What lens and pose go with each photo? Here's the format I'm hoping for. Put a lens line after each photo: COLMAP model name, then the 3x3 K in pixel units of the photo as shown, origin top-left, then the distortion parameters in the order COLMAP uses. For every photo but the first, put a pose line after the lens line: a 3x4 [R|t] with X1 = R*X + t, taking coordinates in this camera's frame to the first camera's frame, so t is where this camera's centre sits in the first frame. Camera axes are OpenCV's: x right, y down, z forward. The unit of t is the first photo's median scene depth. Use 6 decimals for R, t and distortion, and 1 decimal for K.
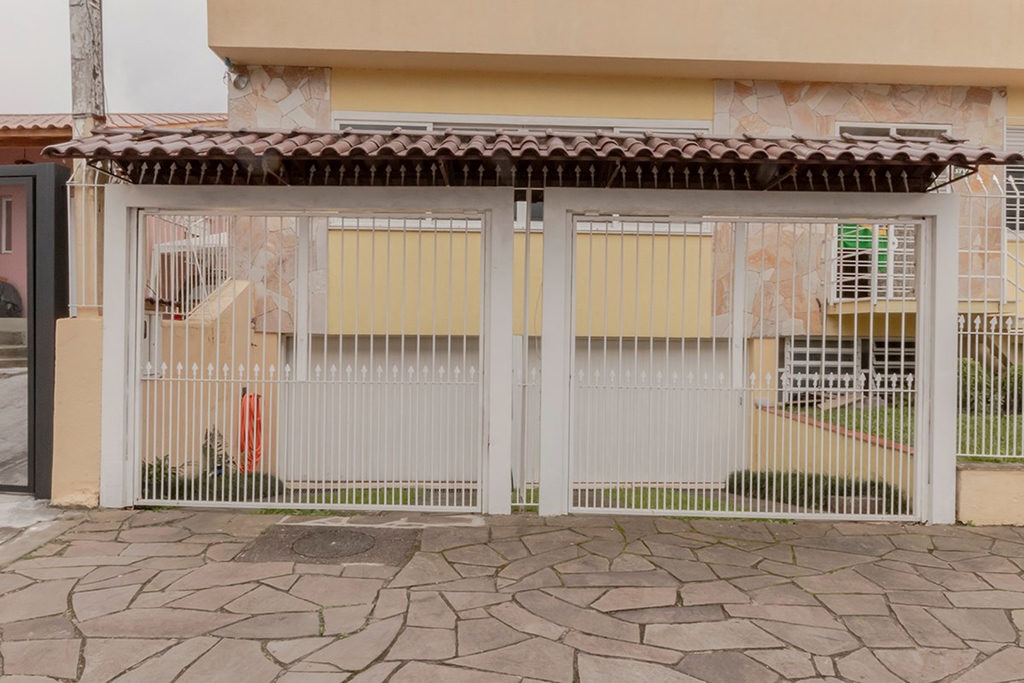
lens RADIAL K [[689.3, 0, 512.0], [0, 689.3, 341.5], [0, 0, 1]] dist [-0.001712, -0.001038]
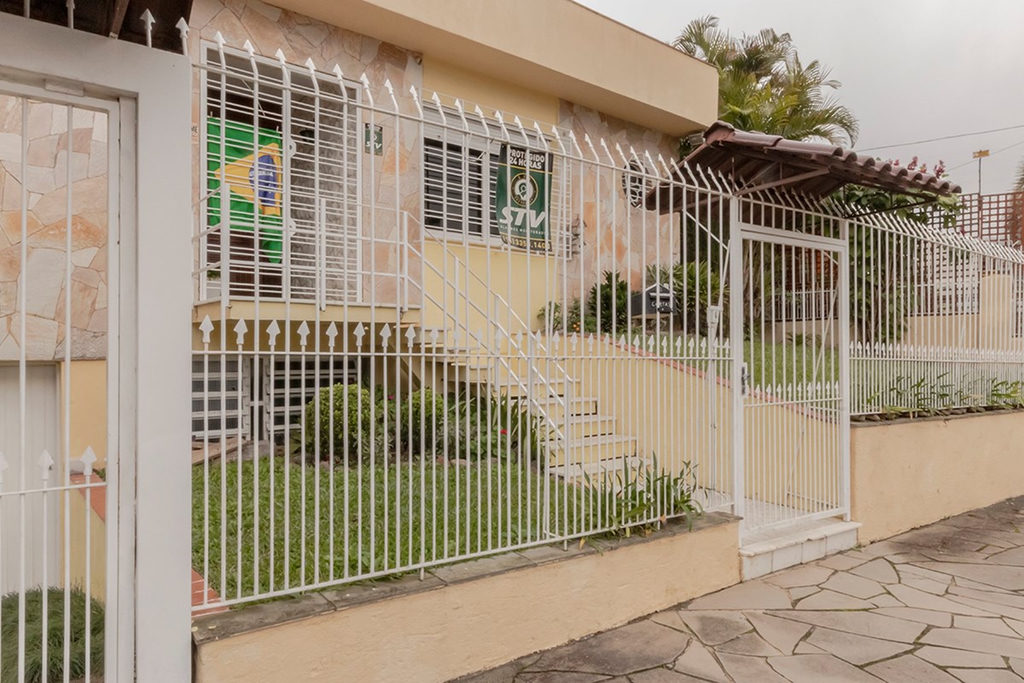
lens RADIAL K [[689.3, 0, 512.0], [0, 689.3, 341.5], [0, 0, 1]] dist [-0.001712, -0.001038]
pose [[0.798379, 0.000916, 0.602155, 0.304006], [0.013441, 0.999723, -0.019342, -0.003838], [-0.602005, 0.023536, 0.798145, 0.278040]]
